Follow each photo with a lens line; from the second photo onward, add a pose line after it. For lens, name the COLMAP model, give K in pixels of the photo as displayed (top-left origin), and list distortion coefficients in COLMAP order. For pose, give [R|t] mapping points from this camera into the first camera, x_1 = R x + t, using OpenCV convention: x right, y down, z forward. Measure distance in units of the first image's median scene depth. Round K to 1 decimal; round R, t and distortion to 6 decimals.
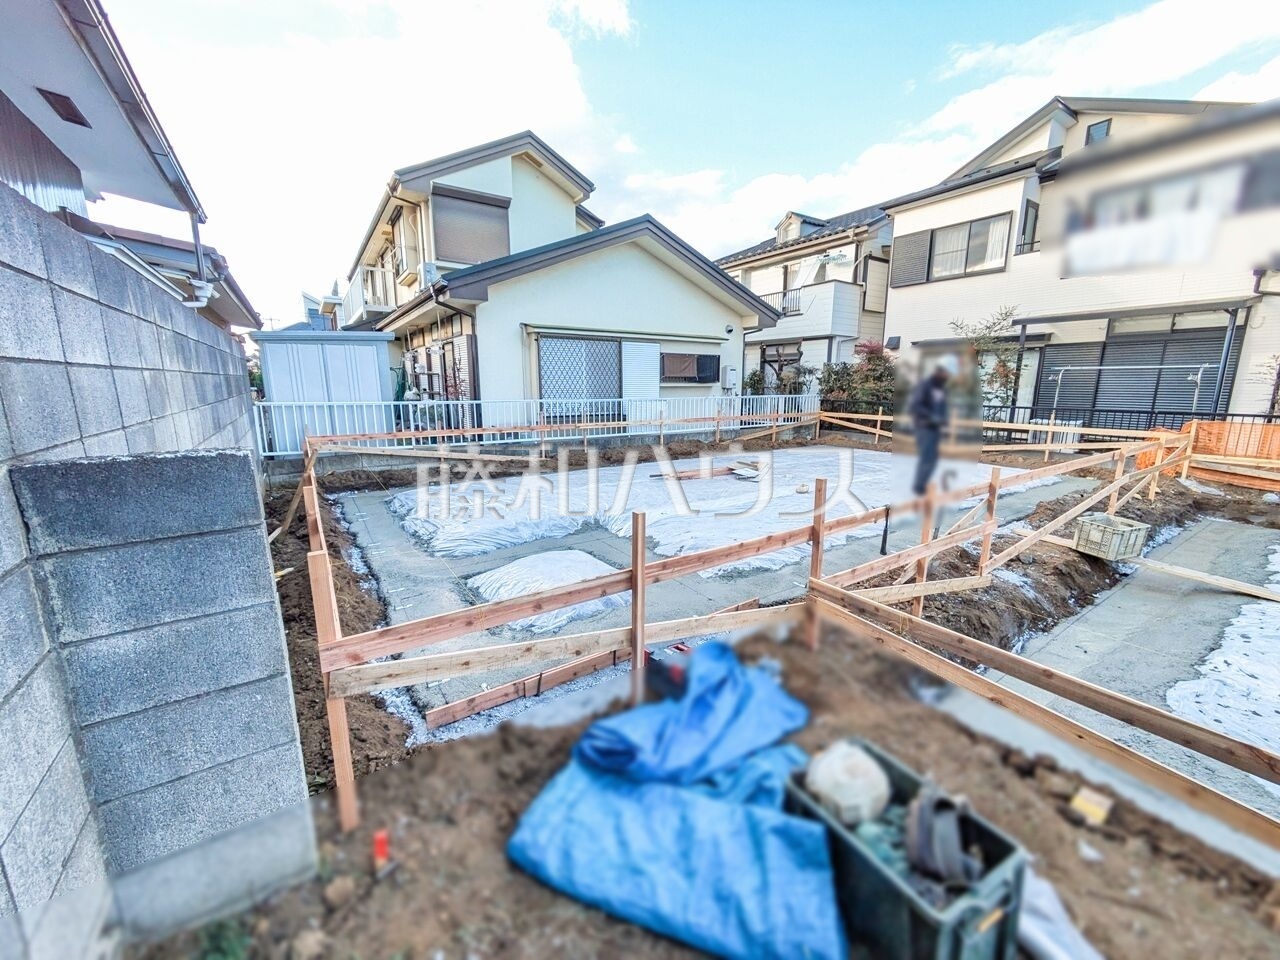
lens RADIAL K [[505.3, 0, 644.8], [0, 505.3, 479.0], [0, 0, 1]] dist [0.000495, 0.000463]
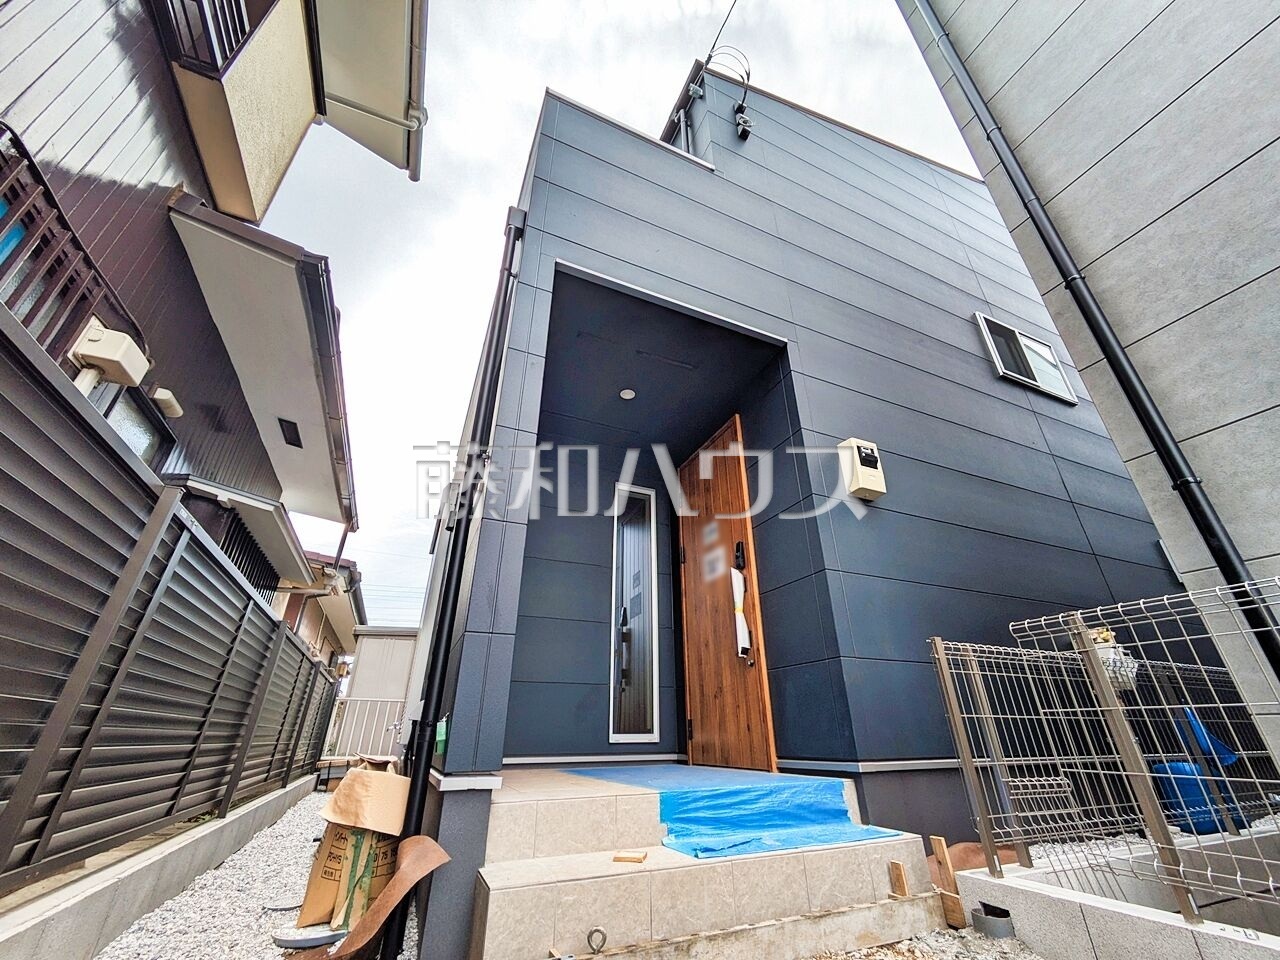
lens RADIAL K [[505.3, 0, 643.4], [0, 505.3, 477.6], [0, 0, 1]] dist [0.000495, 0.000463]
pose [[0.985298, -0.083842, -0.148856, -0.000416], [-0.025523, 0.789284, -0.613498, 0.060318], [0.168927, 0.608278, 0.775540, 0.053730]]
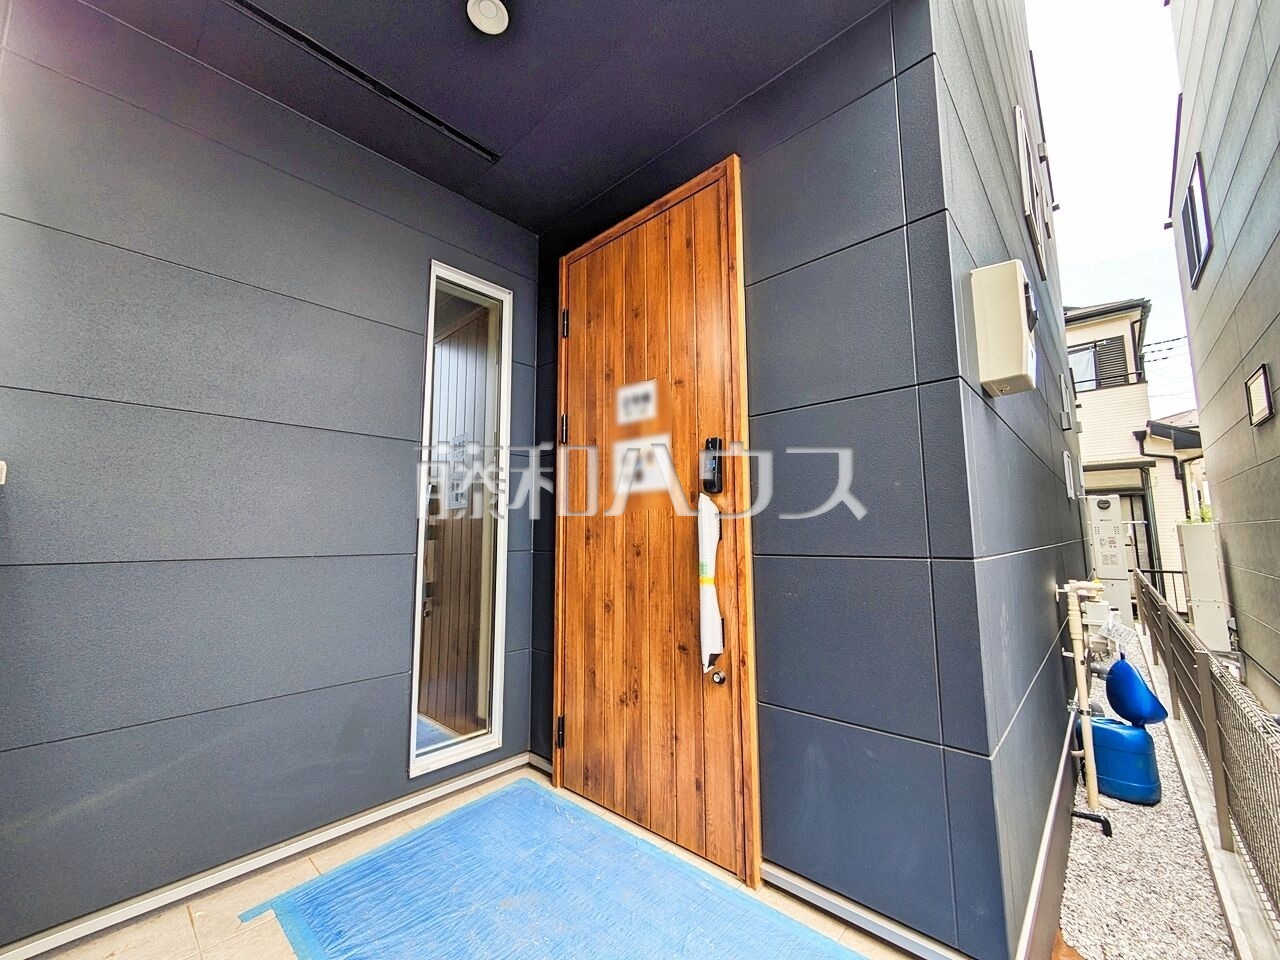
lens RADIAL K [[505.3, 0, 641.5], [0, 505.3, 477.1], [0, 0, 1]] dist [0.000495, 0.000463]
pose [[0.972692, 0.017556, 0.231436, -0.050296], [0.053318, 0.953568, -0.296420, -0.048271], [-0.225894, 0.300665, 0.926592, 0.199393]]
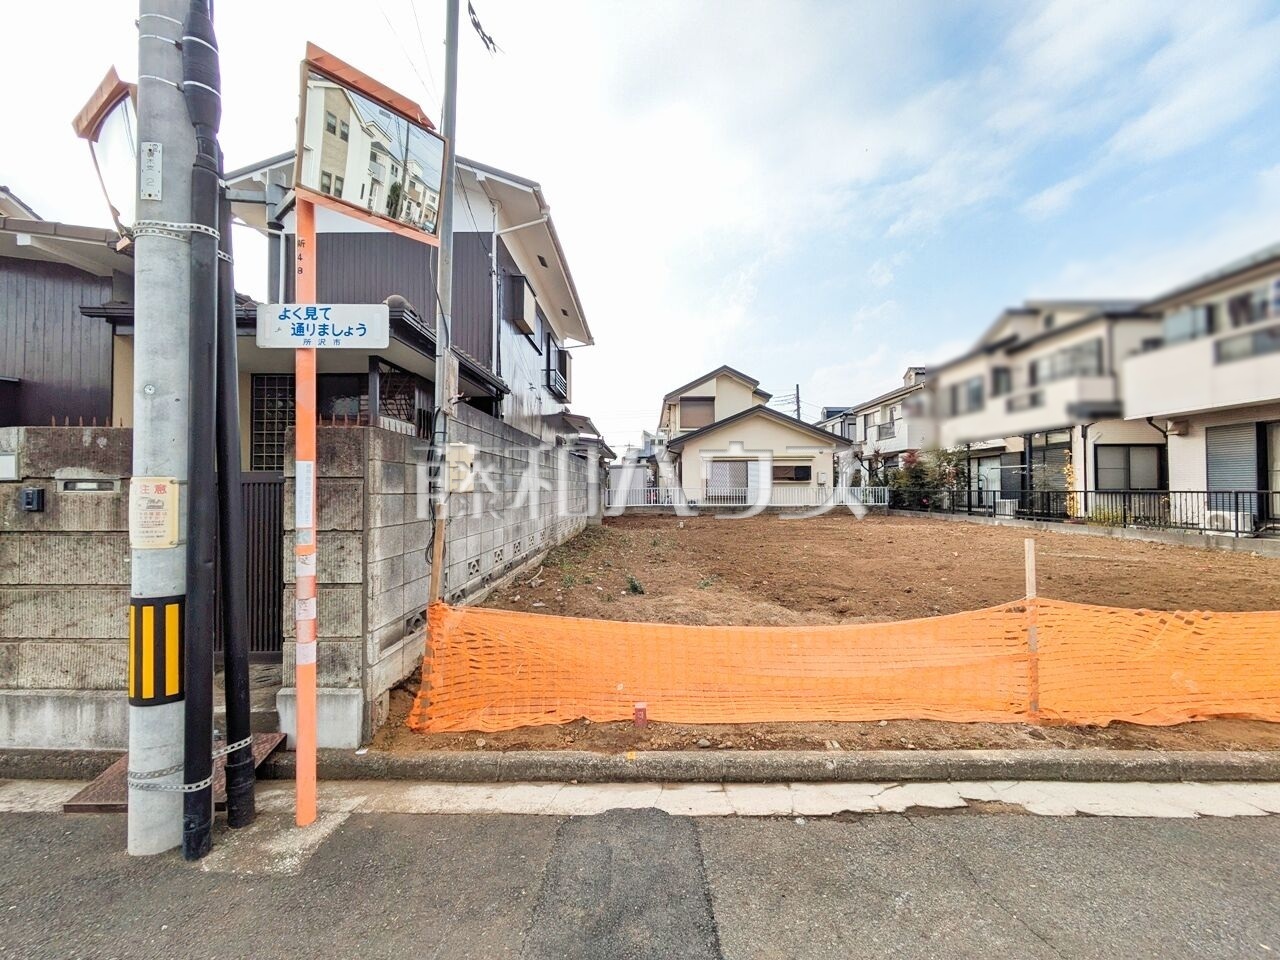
lens RADIAL K [[505.3, 0, 646.1], [0, 505.3, 477.9], [0, 0, 1]] dist [0.000495, 0.000463]
pose [[0.828970, -0.018555, -0.558985, 0.727857], [-0.099028, 0.978789, -0.179348, 0.201069], [0.550456, 0.204029, 0.809549, -0.865780]]
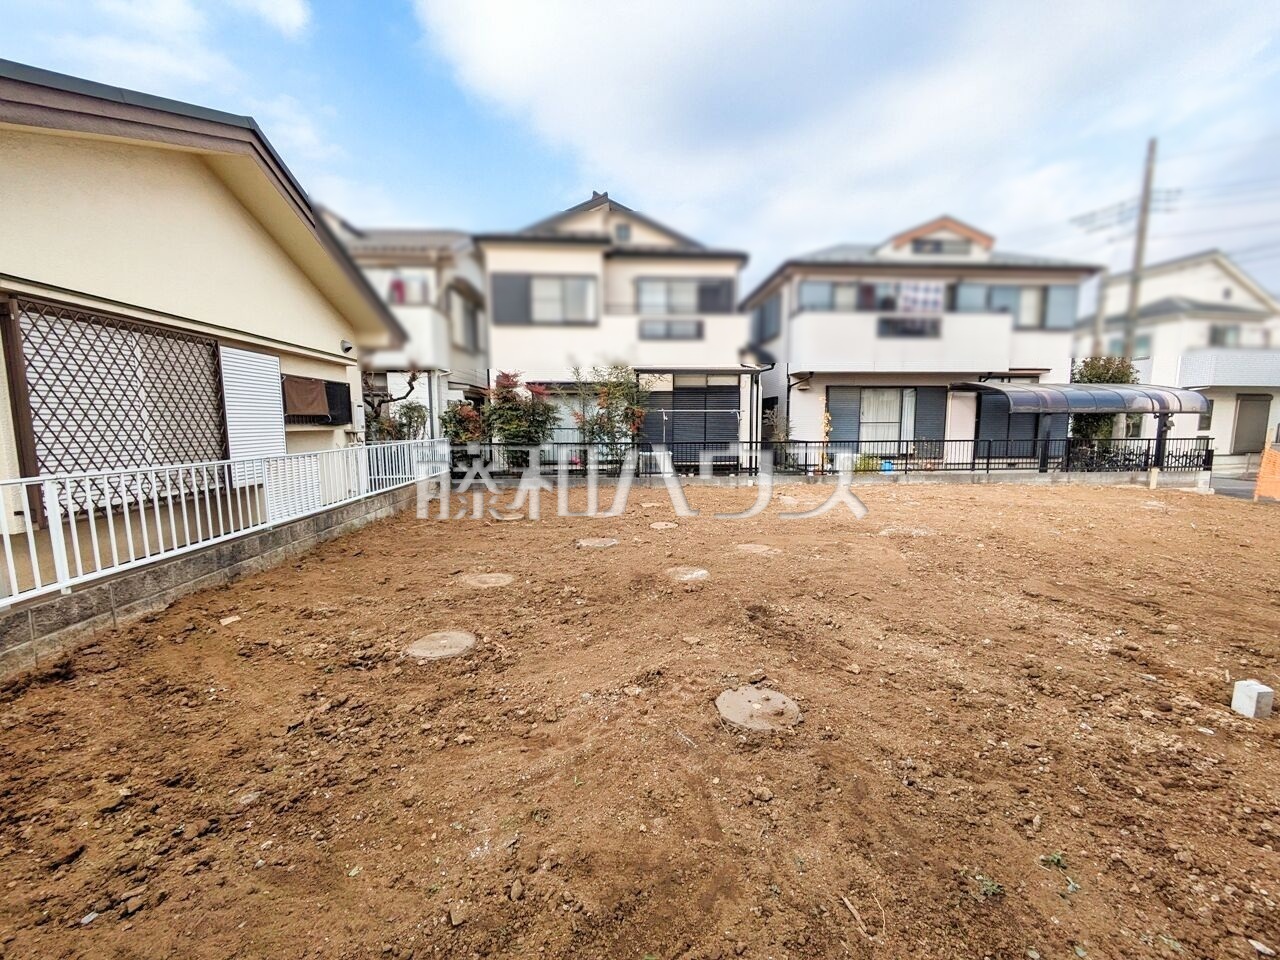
lens RADIAL K [[505.3, 0, 644.8], [0, 505.3, 483.7], [0, 0, 1]] dist [0.000495, 0.000463]
pose [[0.499505, -0.109540, 0.859358, -0.261401], [0.168405, 0.985328, 0.027711, -0.074619], [-0.849785, 0.130878, 0.510624, 0.376420]]
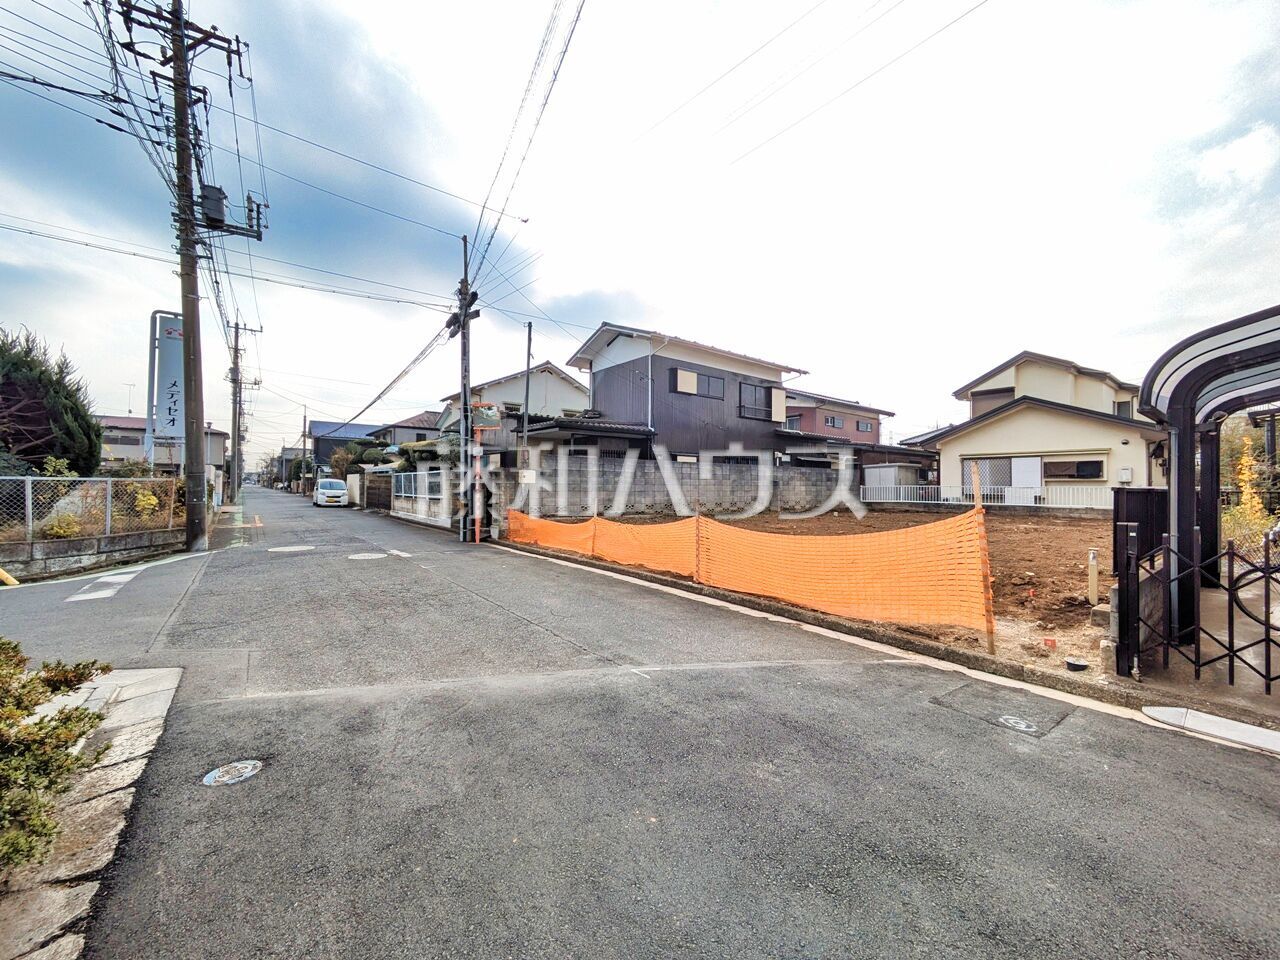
lens RADIAL K [[505.3, 0, 648.7], [0, 505.3, 479.4], [0, 0, 1]] dist [0.000495, 0.000463]
pose [[0.089585, -0.015969, -0.995851, 1.659898], [-0.195332, 0.980172, -0.033289, 0.139176], [0.976637, 0.197503, 0.084690, -0.491795]]
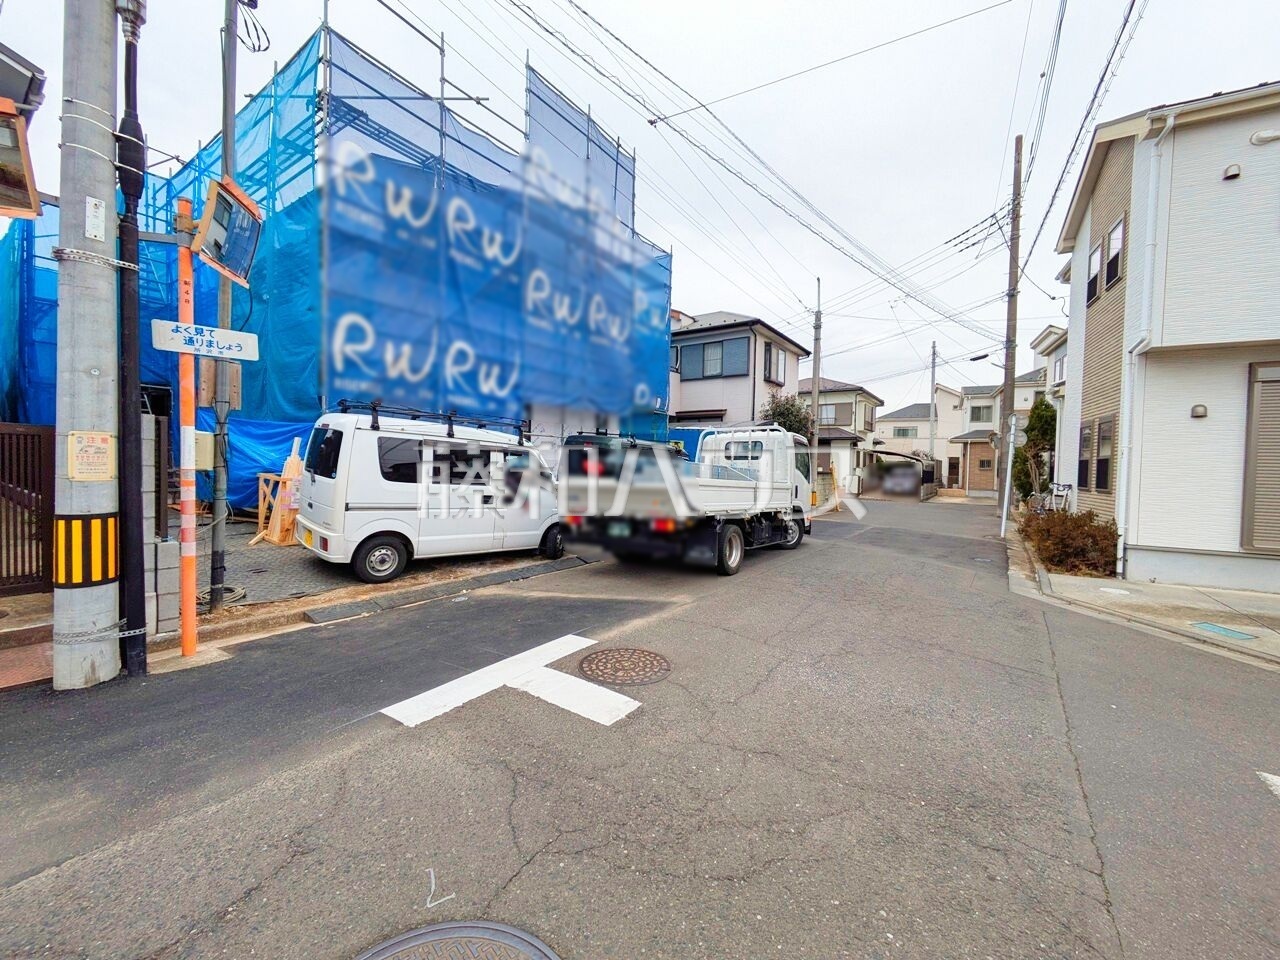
lens RADIAL K [[505.3, 0, 642.6], [0, 505.3, 476.0], [0, 0, 1]] dist [0.000495, 0.000463]
pose [[0.932668, 0.009714, 0.360606, 0.648019], [0.048702, 0.987095, -0.152553, 0.266144], [-0.357434, 0.159843, 0.920158, -1.173786]]
